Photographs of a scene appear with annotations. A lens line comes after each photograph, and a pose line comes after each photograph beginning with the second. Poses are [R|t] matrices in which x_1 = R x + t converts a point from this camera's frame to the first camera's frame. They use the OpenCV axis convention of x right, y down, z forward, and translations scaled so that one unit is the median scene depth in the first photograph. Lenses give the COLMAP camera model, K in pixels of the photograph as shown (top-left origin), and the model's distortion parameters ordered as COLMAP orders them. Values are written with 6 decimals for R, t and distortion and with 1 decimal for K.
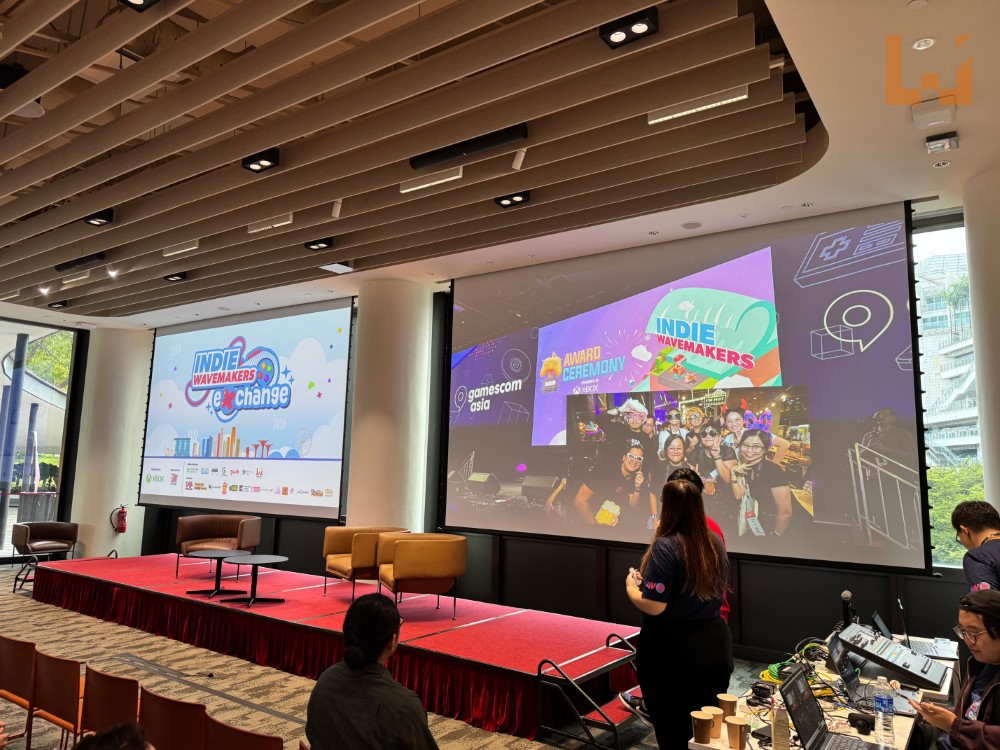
lens RADIAL K [[692.9, 0, 497.6], [0, 692.9, 363.1], [0, 0, 1]] dist [0.028824, -0.019745]
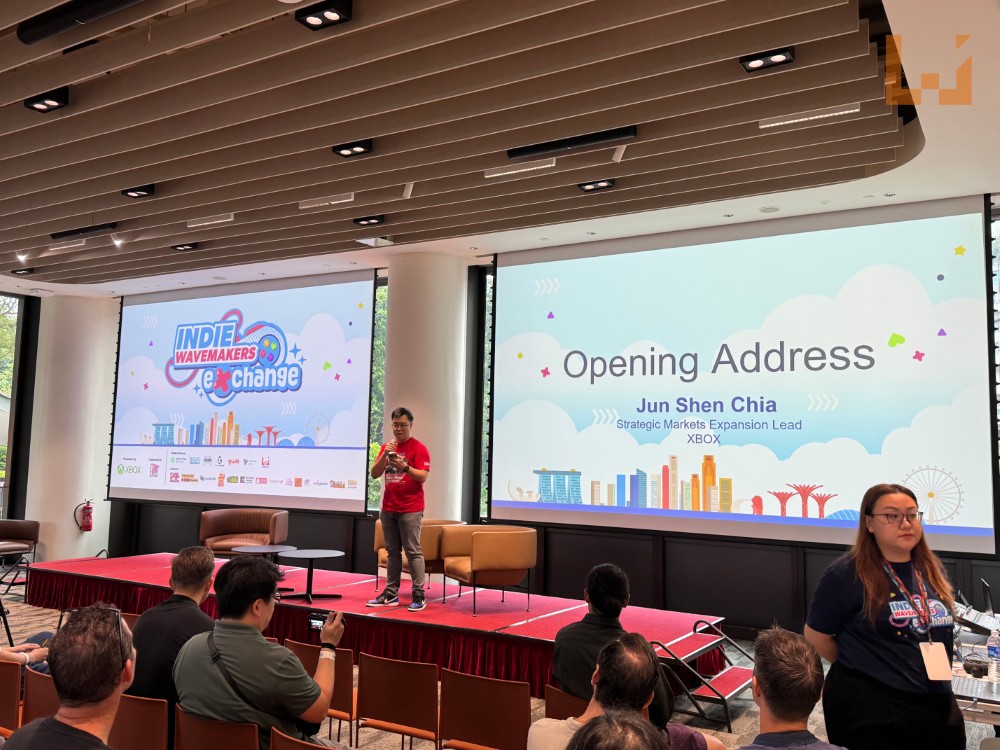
lens RADIAL K [[849.2, 0, 504.2], [0, 849.2, 359.6], [0, 0, 1]] dist [0.059337, -0.061520]
pose [[0.997627, 0.004073, 0.068735, -0.109317], [-0.006902, 0.999136, 0.040979, -0.022269], [-0.068509, -0.041356, 0.996793, -0.113018]]
